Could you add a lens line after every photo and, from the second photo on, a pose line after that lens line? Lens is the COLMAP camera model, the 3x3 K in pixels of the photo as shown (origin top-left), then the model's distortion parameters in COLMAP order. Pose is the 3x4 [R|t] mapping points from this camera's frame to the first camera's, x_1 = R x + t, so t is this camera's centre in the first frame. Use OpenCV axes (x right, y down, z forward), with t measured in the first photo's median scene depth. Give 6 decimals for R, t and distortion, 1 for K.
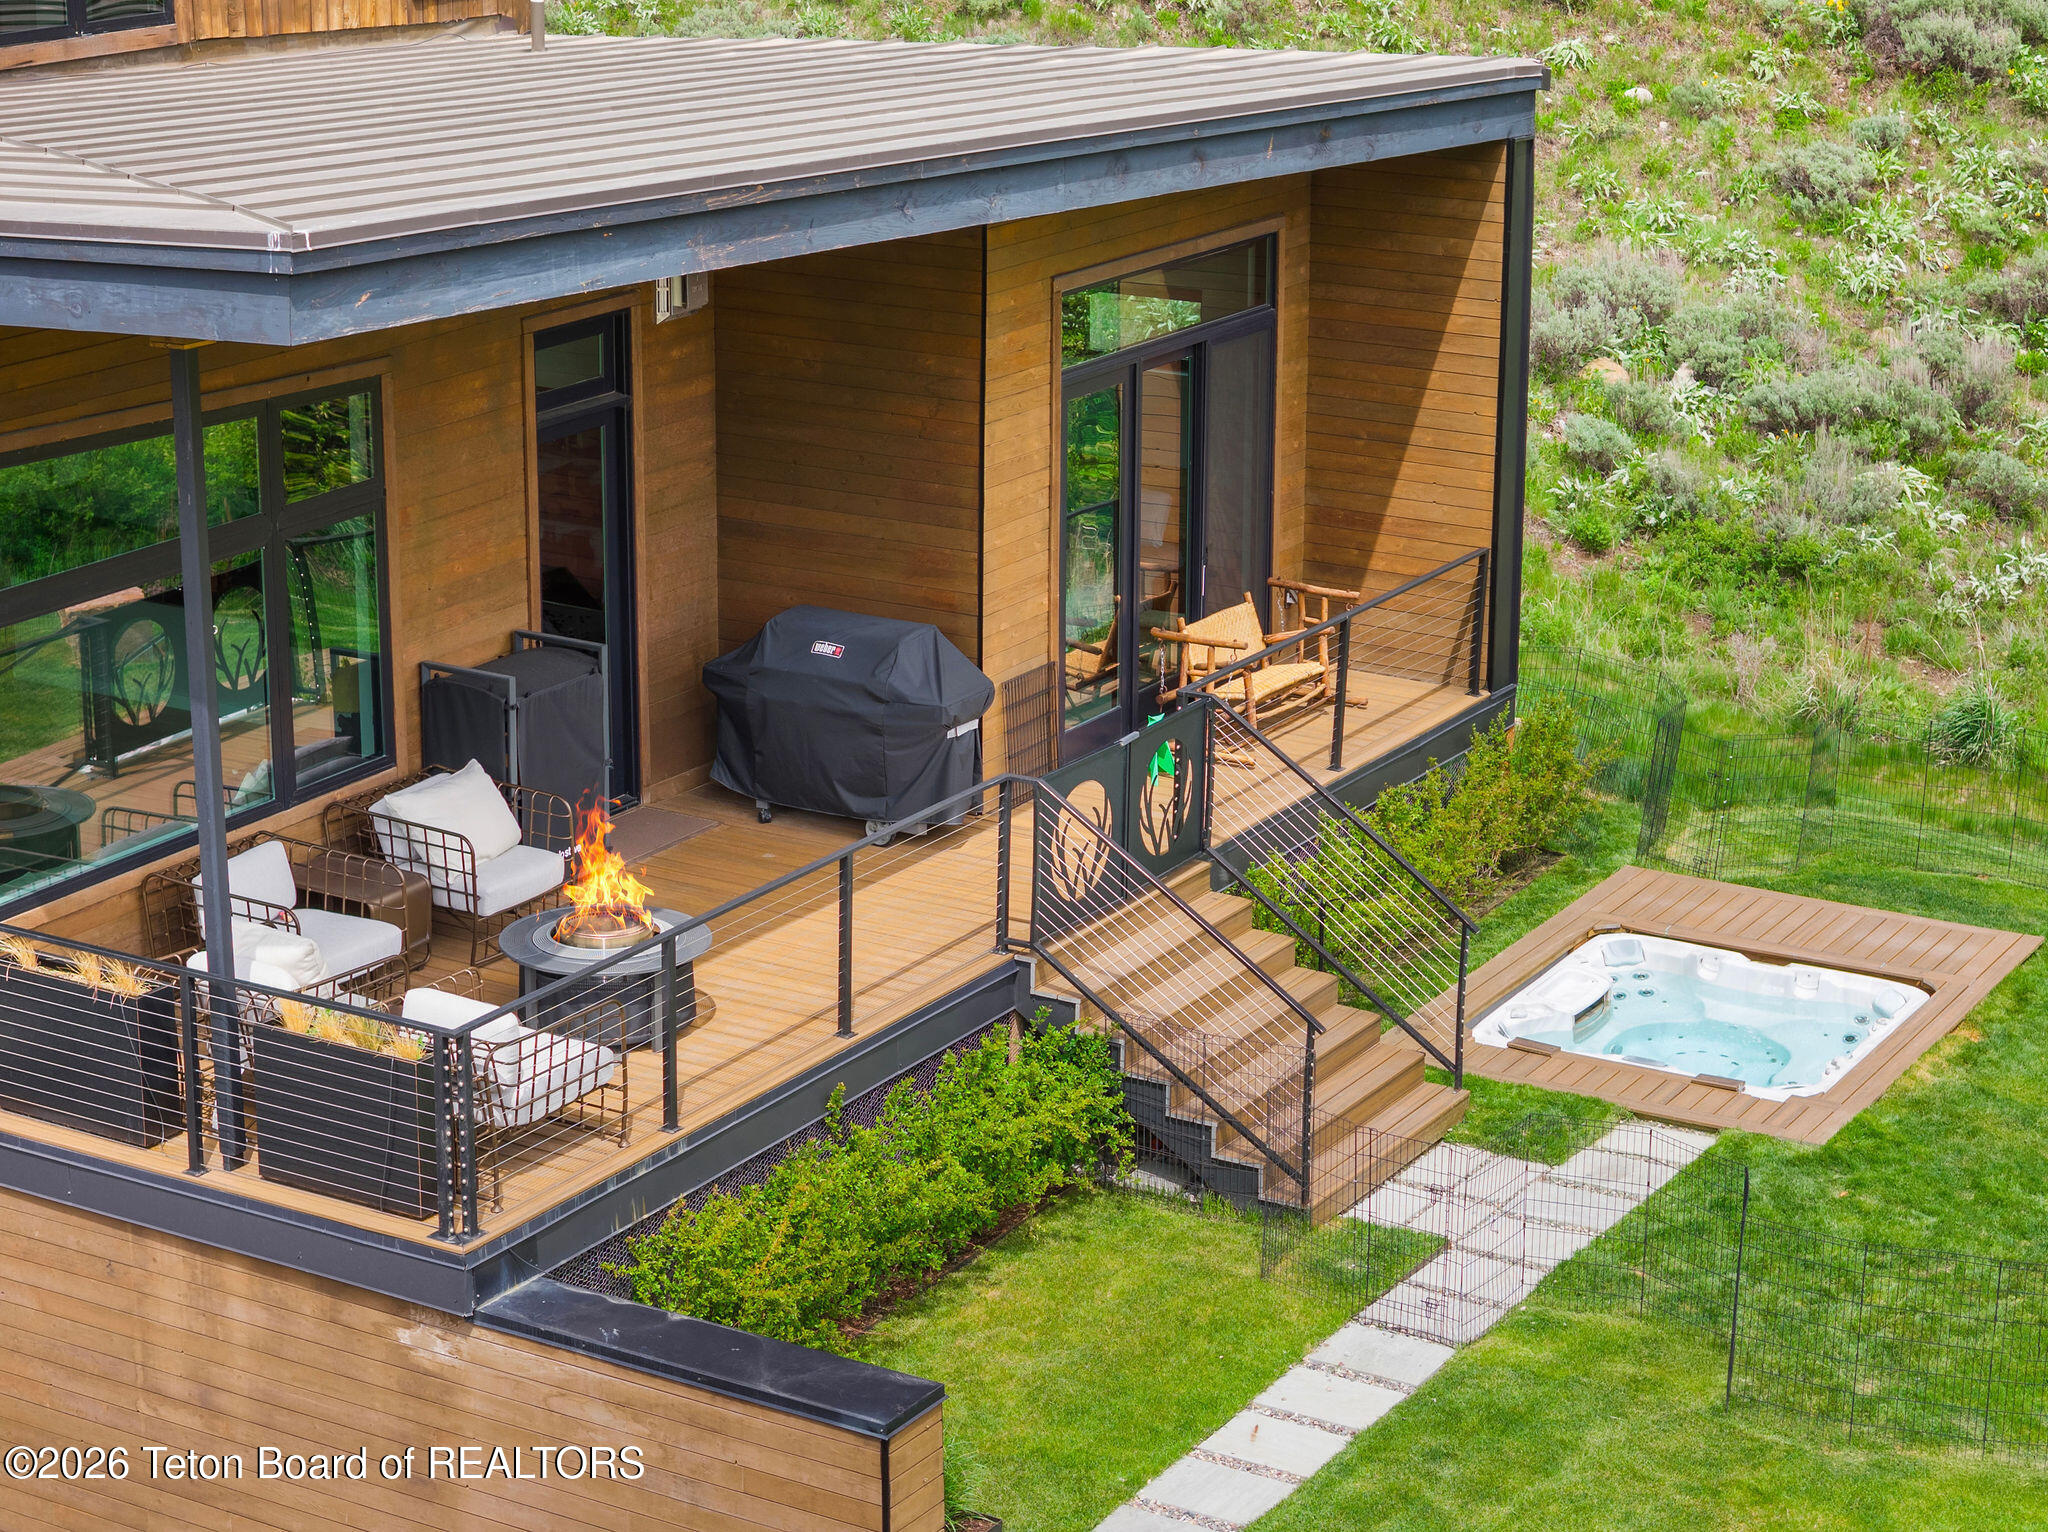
lens RADIAL K [[4135.1, 0, 1024.0], [0, 4135.1, 766.0], [0, 0, 1]] dist [-0.204094, 1.006059]
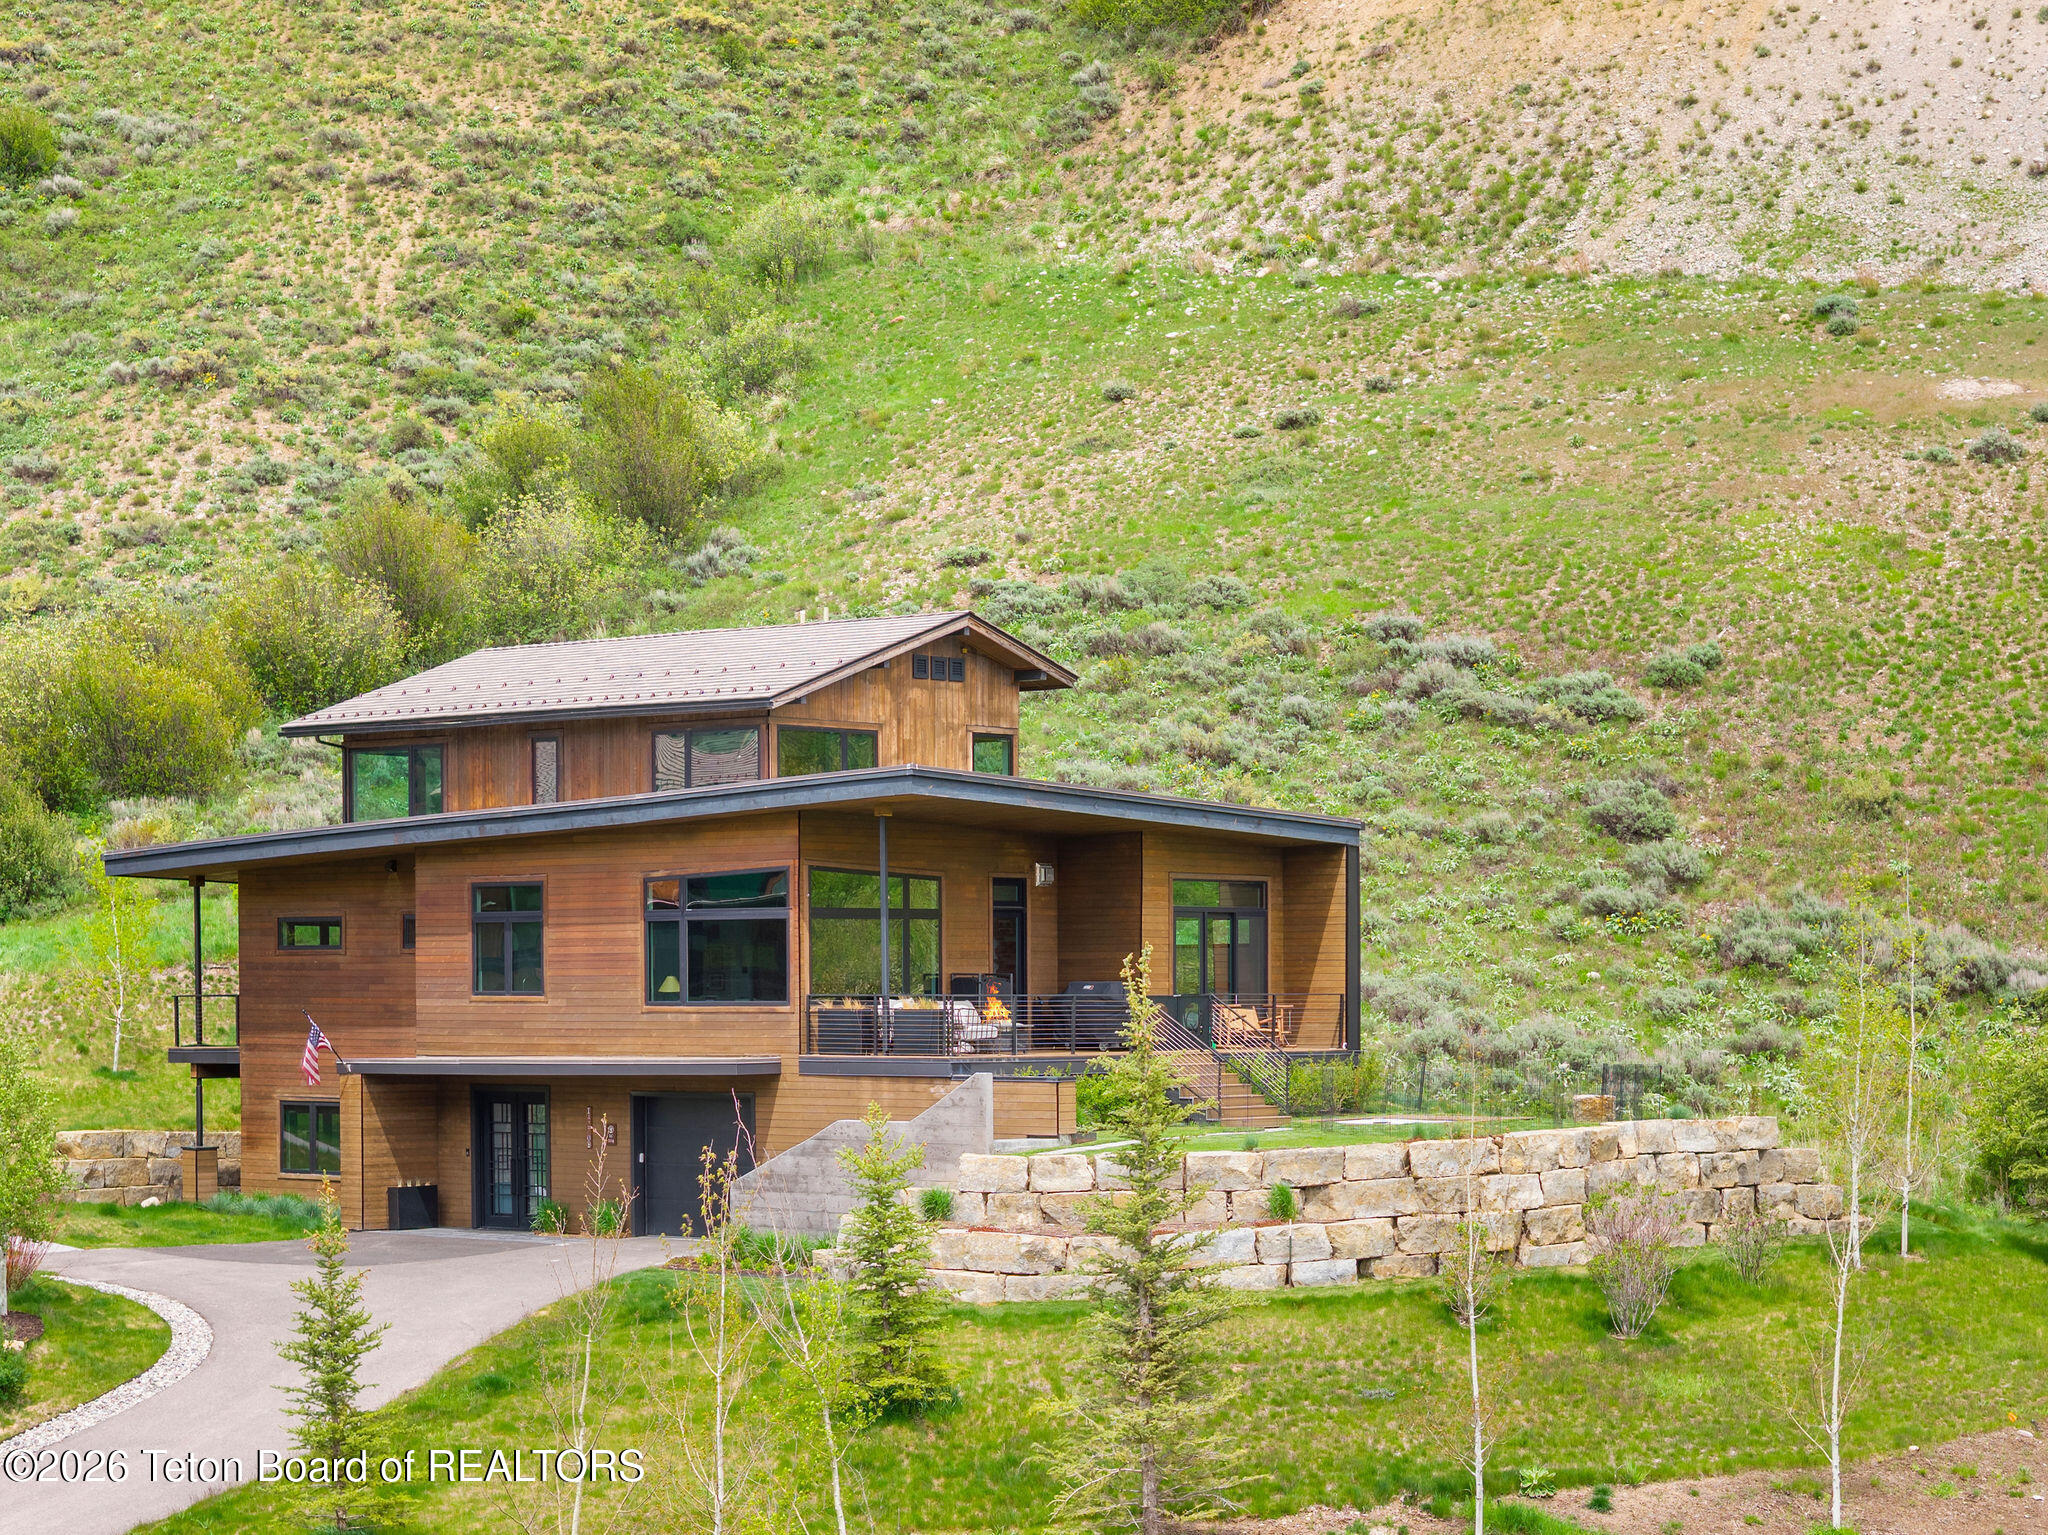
lens RADIAL K [[4207.4, 0, 1017.0], [0, 4207.4, 1074.9], [0, 0, 1]] dist [-0.182136, 0.507061]
pose [[0.987482, -0.004680, -0.157664, 0.395123], [-0.036906, 0.964960, -0.259789, 0.856440], [0.153355, 0.262356, 0.952708, -1.960915]]
